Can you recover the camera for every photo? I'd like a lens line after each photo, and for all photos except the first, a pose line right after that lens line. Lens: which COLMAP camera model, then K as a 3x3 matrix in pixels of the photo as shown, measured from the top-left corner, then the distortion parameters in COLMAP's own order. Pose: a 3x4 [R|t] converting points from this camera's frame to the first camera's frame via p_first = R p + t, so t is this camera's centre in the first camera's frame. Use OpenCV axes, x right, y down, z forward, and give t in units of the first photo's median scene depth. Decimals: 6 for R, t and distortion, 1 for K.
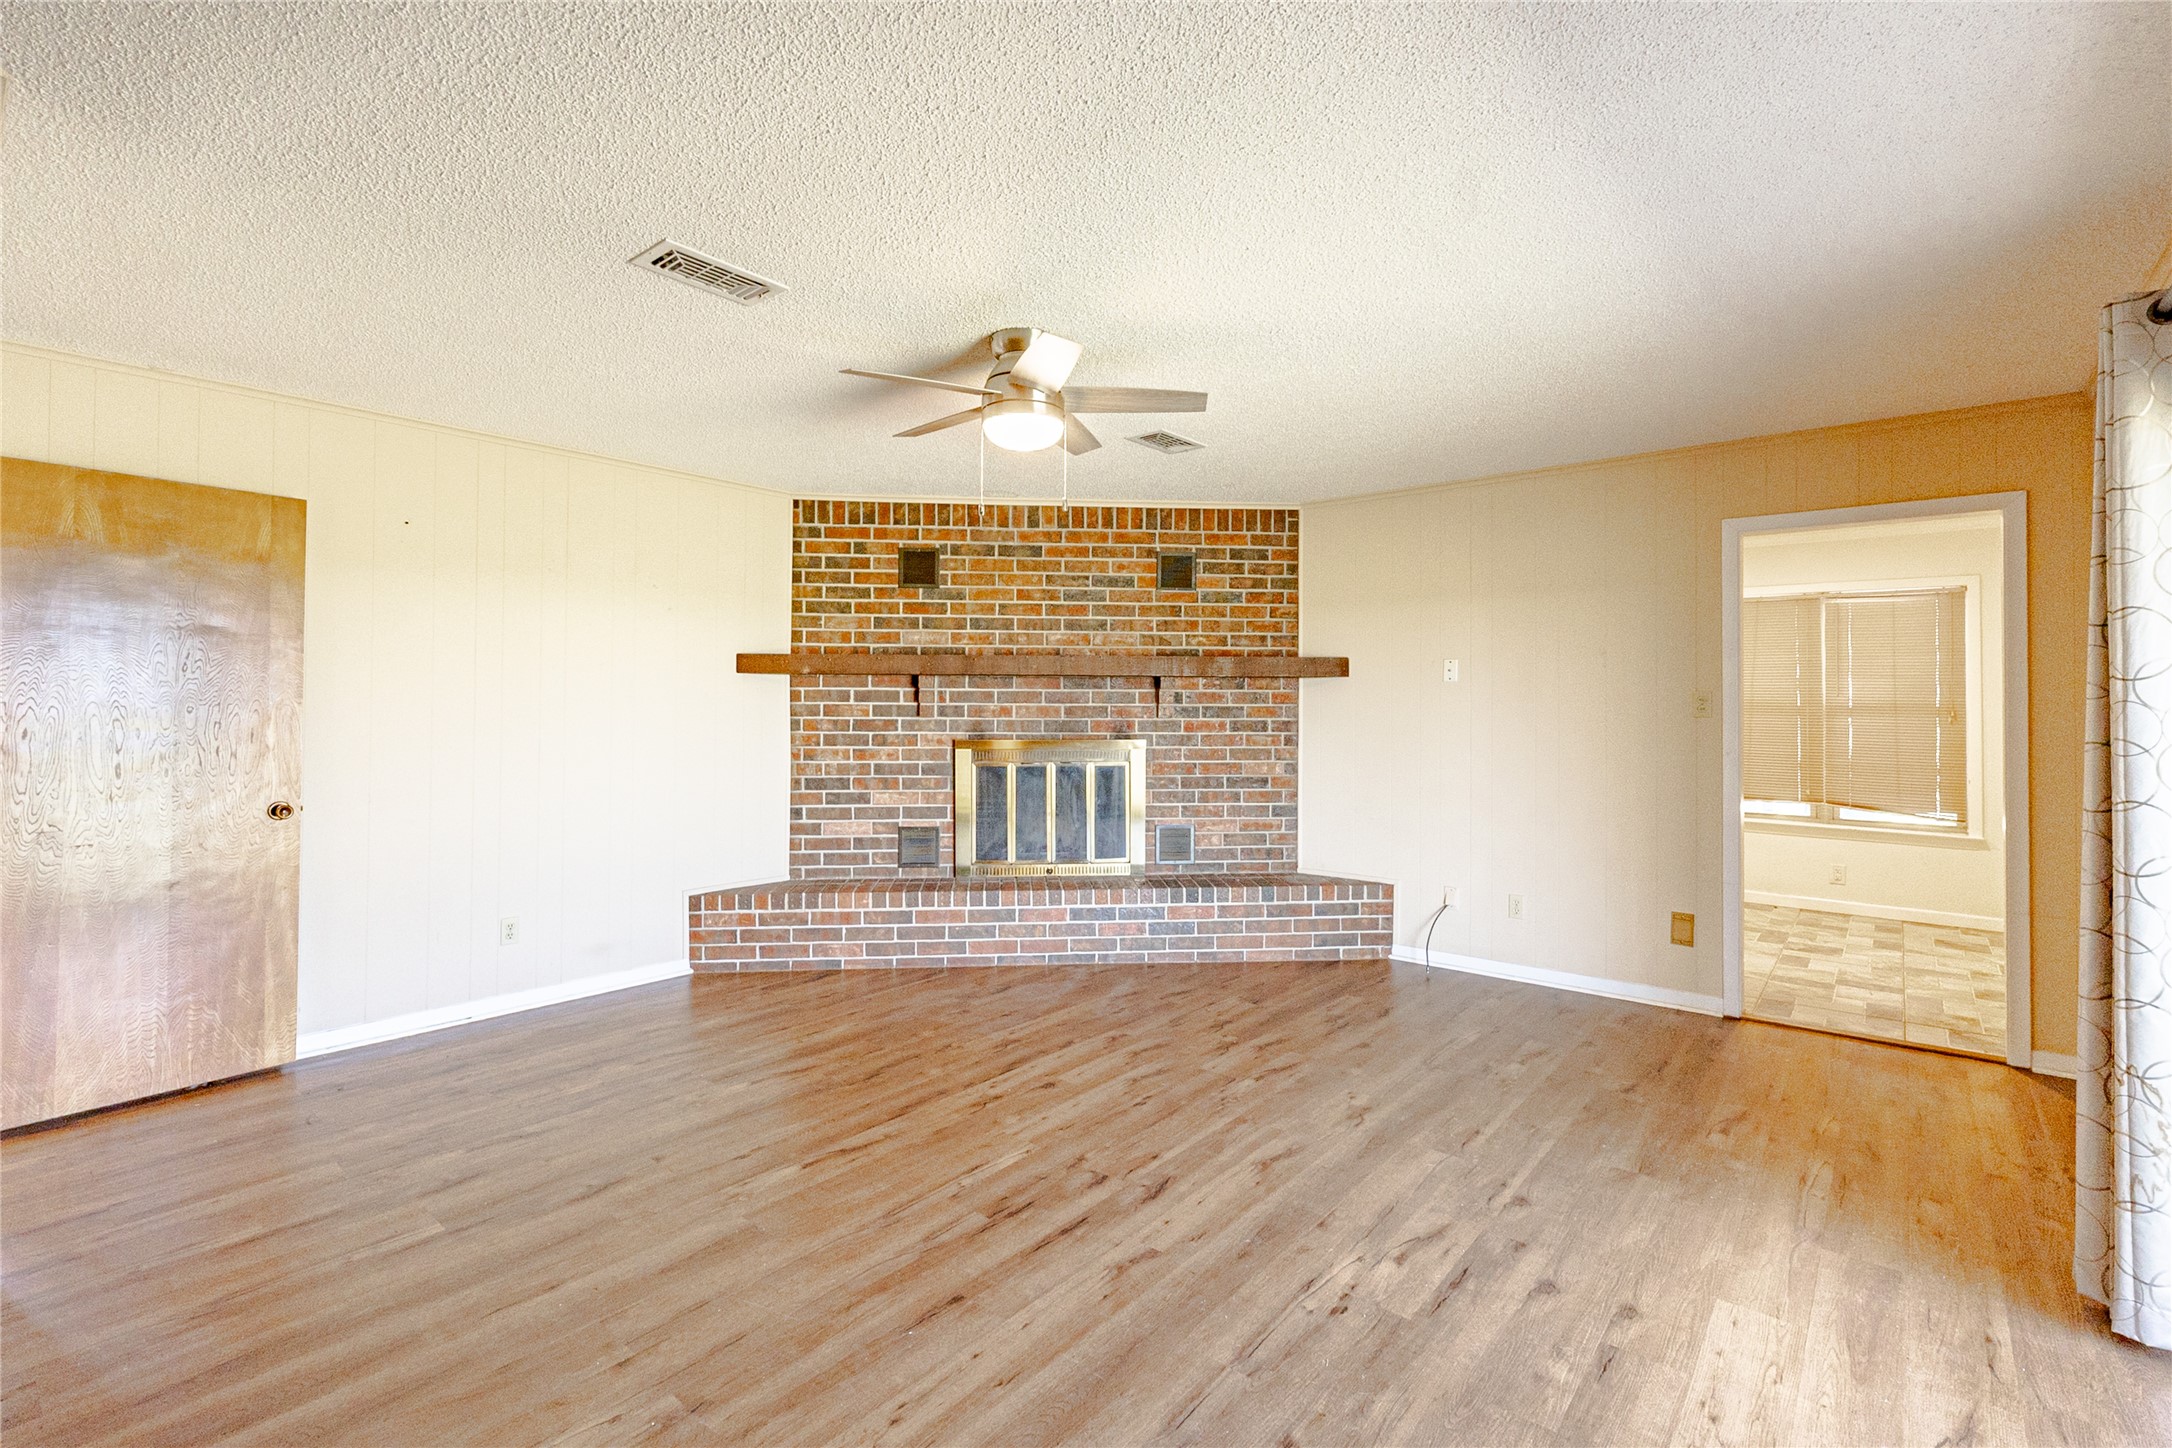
lens RADIAL K [[974.3, 0, 1080.1], [0, 974.3, 704.2], [0, 0, 1]] dist [-0.002868, 0.000003]
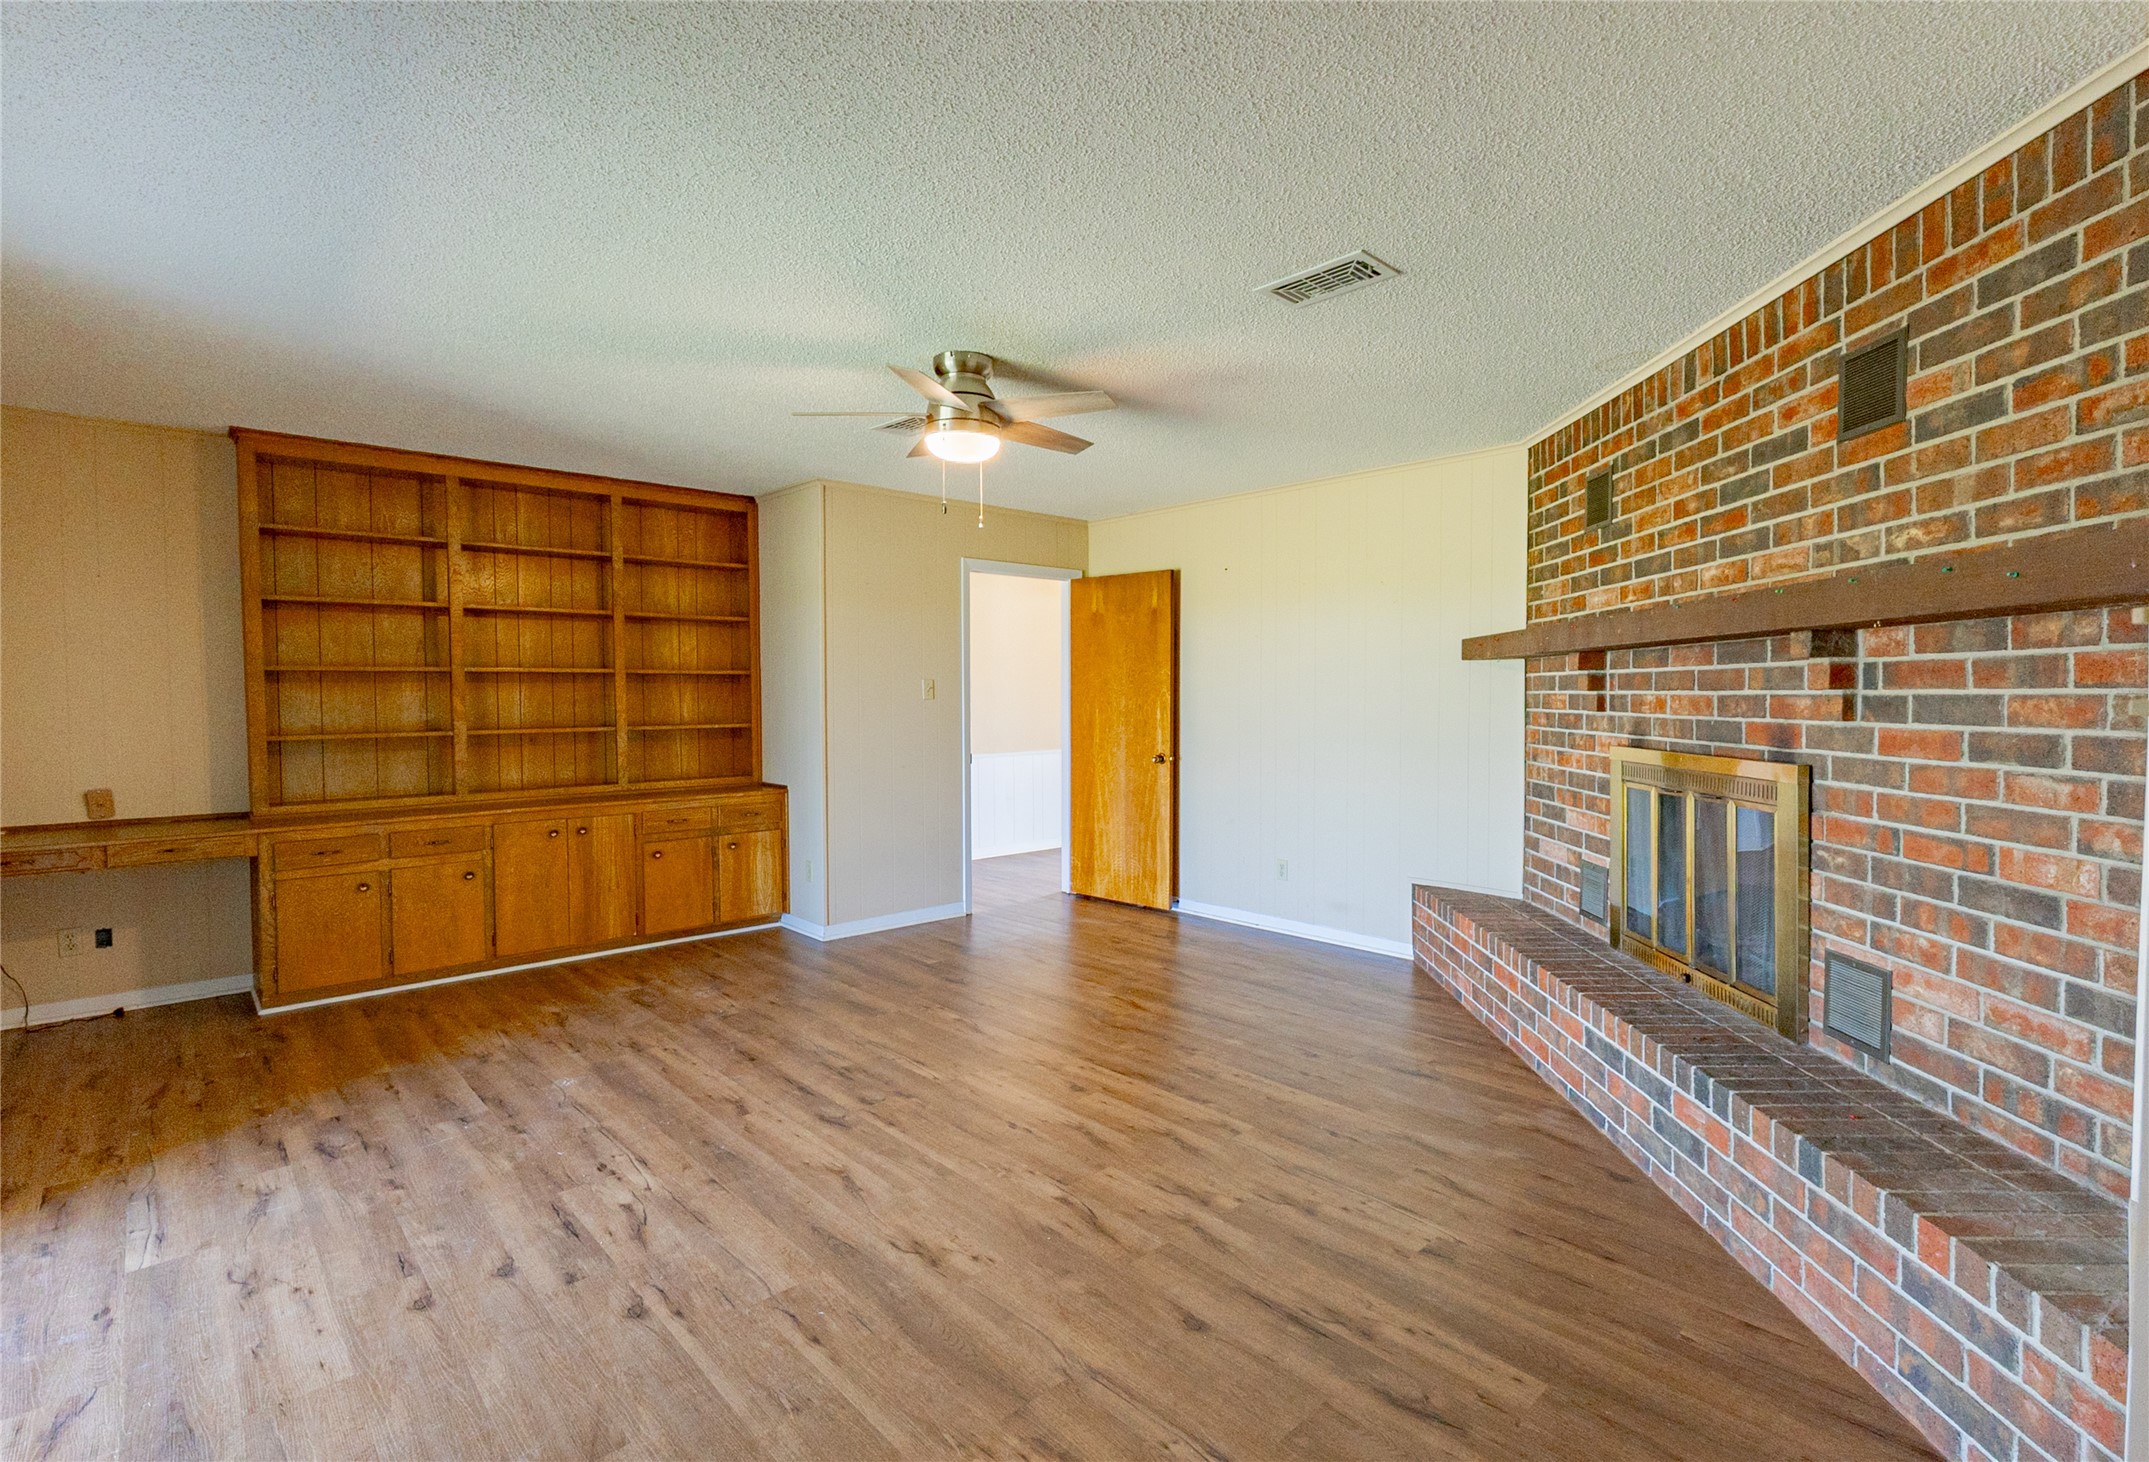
lens RADIAL K [[957.2, 0, 1074.5], [0, 957.2, 731.0], [0, 0, 1]] dist [-0.000842, 0.000378]
pose [[-0.095683, 0.035176, -0.994790, 0.567049], [0.001960, 0.999380, 0.035150, 0.002426], [0.995410, 0.001414, -0.095692, 0.685647]]
